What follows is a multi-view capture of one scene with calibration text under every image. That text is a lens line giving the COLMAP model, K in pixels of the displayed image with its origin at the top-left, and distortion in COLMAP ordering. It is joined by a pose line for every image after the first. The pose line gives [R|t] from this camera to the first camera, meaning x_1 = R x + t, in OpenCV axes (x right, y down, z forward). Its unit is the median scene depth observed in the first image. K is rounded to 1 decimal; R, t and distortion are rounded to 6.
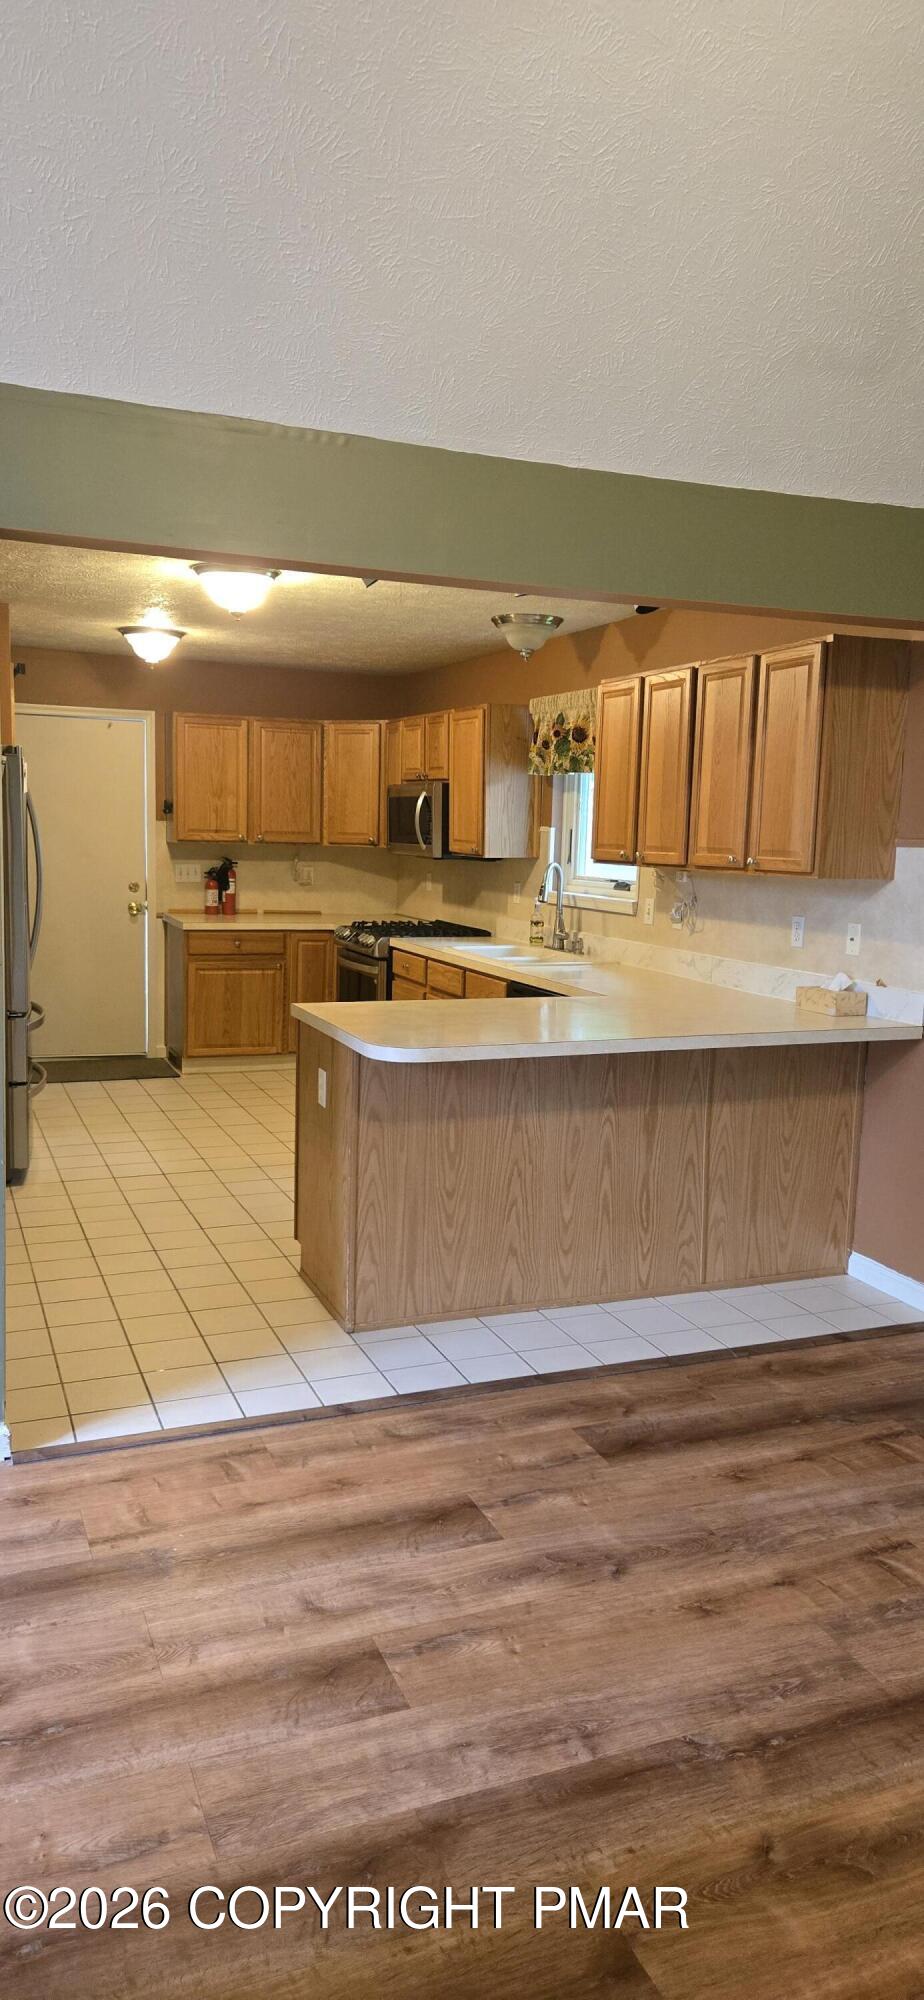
lens RADIAL K [[1348.2, 0, 462.0], [0, 1348.2, 1000.0], [0, 0, 1]] dist [0.001983, 0.000342]
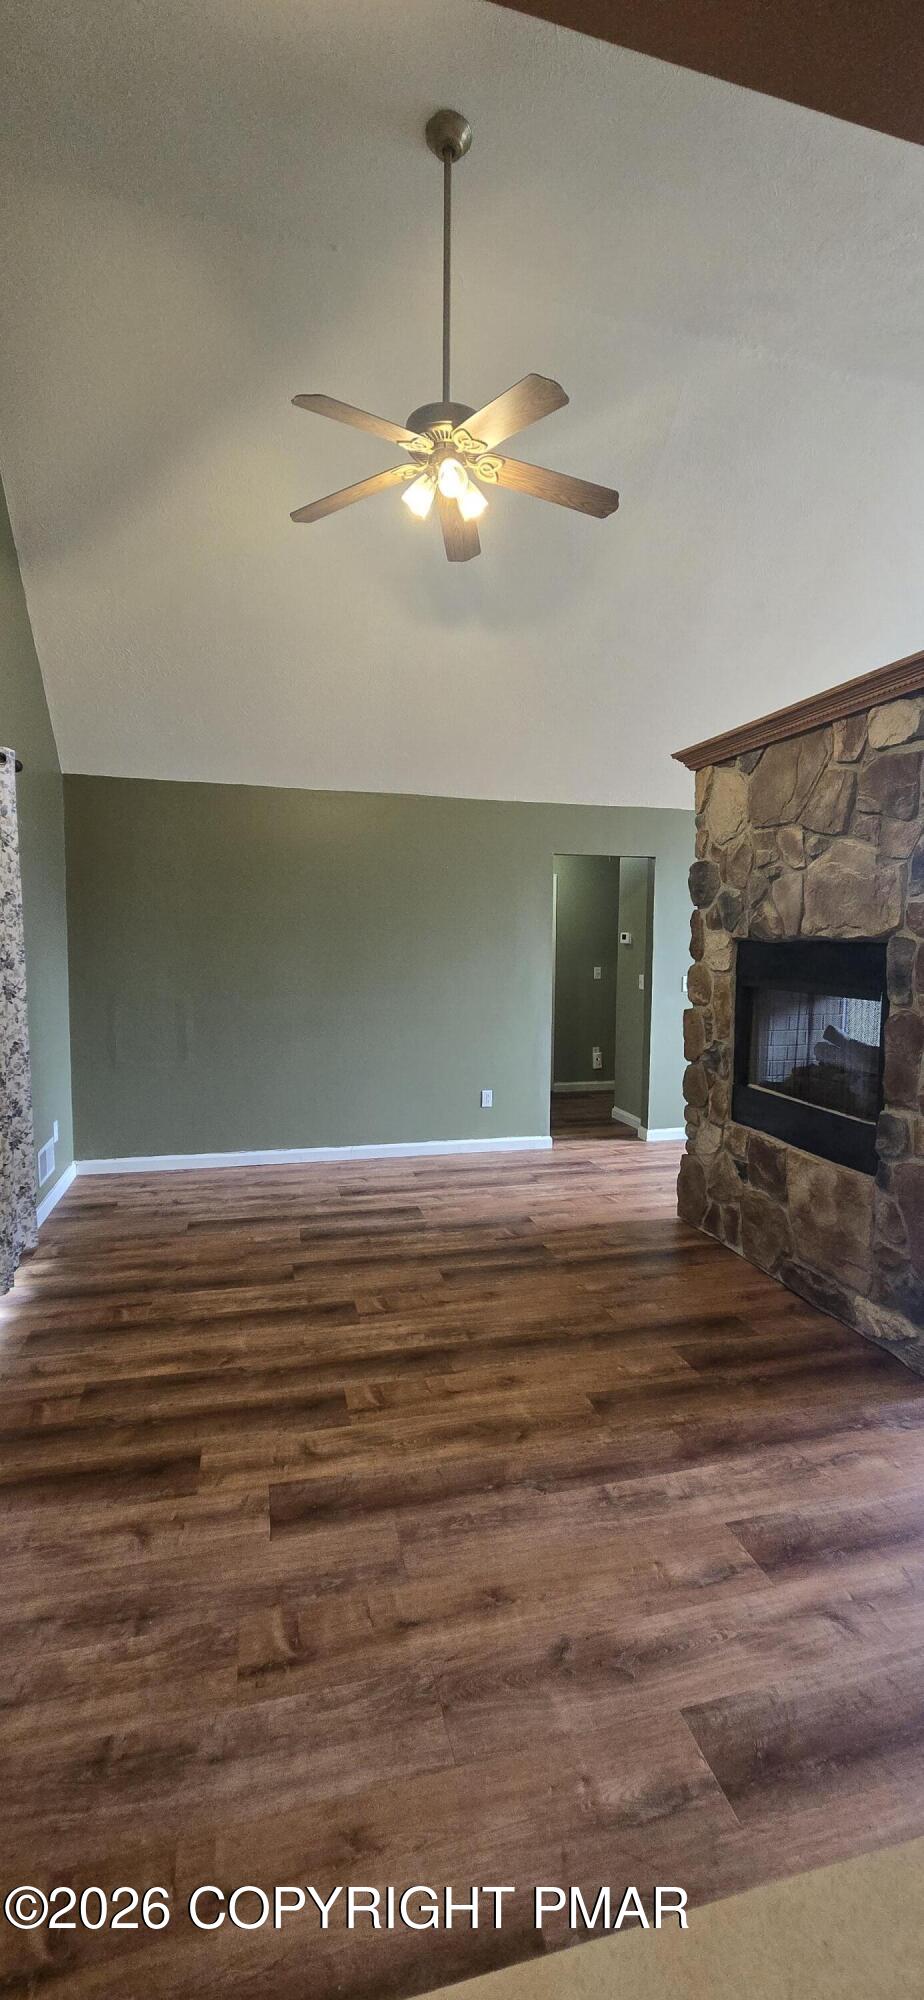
lens RADIAL K [[829.4, 0, 462.0], [0, 829.4, 1000.0], [0, 0, 1]] dist [-0.002015, -0.000401]
pose [[-0.989667, -0.047490, 0.135289, 0.143136], [-0.019107, 0.978822, 0.203819, -0.211933], [-0.142103, 0.199128, -0.969616, 1.691728]]
